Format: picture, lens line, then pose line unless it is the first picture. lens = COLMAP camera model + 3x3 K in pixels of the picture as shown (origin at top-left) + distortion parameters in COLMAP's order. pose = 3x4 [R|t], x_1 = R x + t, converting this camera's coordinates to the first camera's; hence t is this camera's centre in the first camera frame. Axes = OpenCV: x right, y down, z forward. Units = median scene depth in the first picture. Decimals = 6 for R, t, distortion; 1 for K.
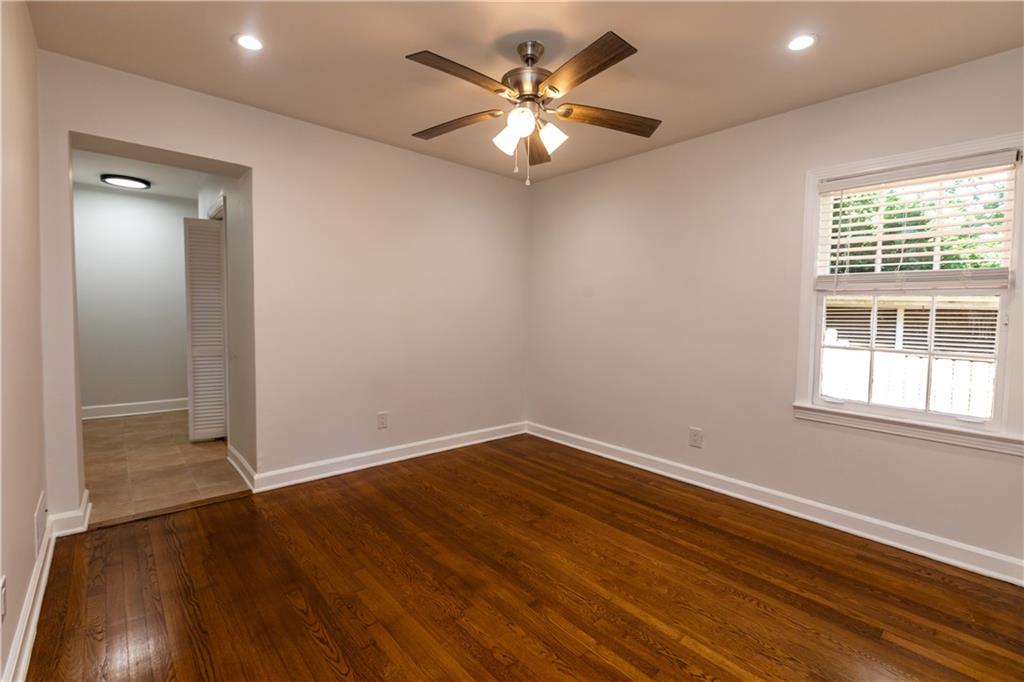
lens RADIAL K [[457.7, 0, 512.0], [0, 457.7, 341.0], [0, 0, 1]] dist [-0.001596, -0.000303]
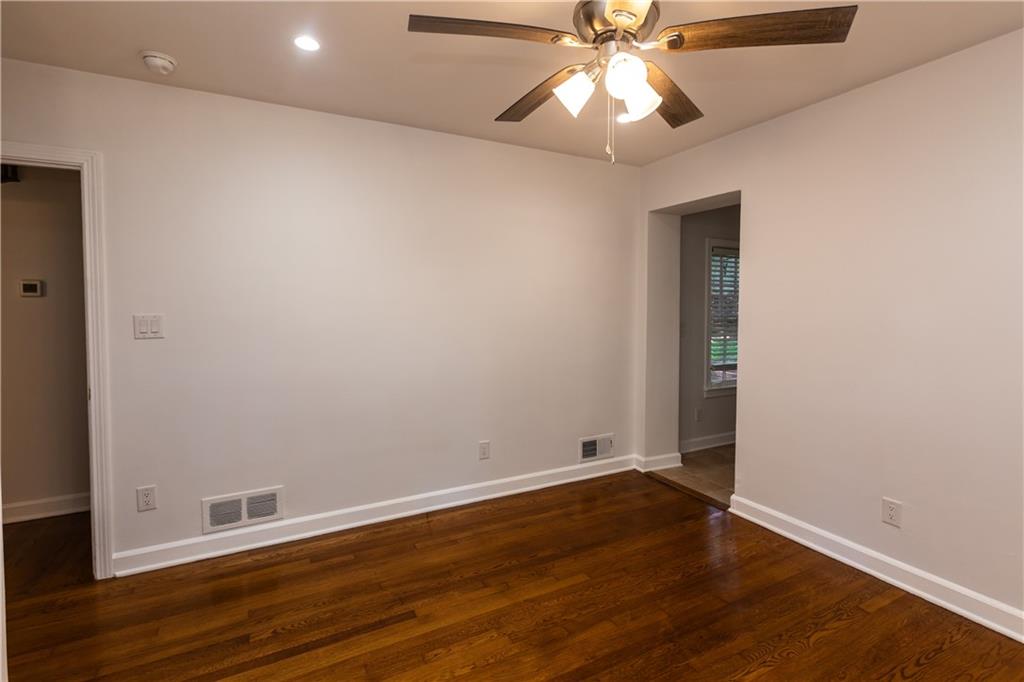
lens RADIAL K [[476.0, 0, 508.9], [0, 476.0, 322.9], [0, 0, 1]] dist [-0.001830, -0.000438]
pose [[-0.254016, 0.013592, -0.967104, 0.742765], [-0.074358, 0.996667, 0.033538, -0.102802], [0.964337, 0.080431, -0.252159, 1.017675]]
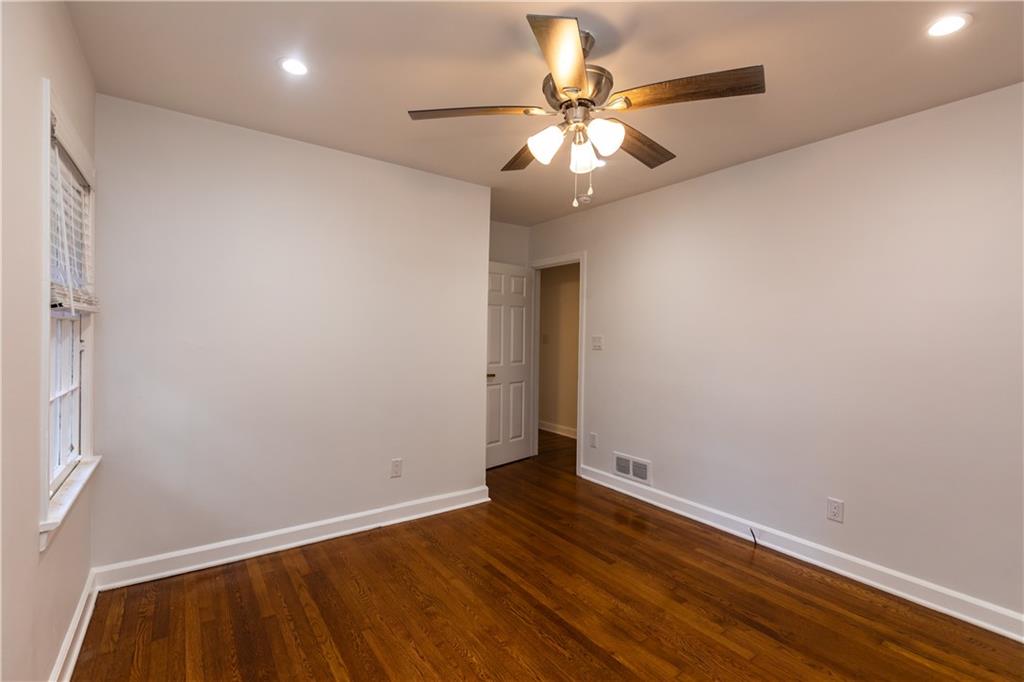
lens RADIAL K [[457.7, 0, 512.0], [0, 457.7, 341.0], [0, 0, 1]] dist [-0.001596, -0.000303]
pose [[-0.993621, -0.037295, 0.106429, 0.053063], [-0.026697, 0.994697, 0.099322, -0.180110], [-0.109569, 0.095847, -0.989347, 1.808096]]
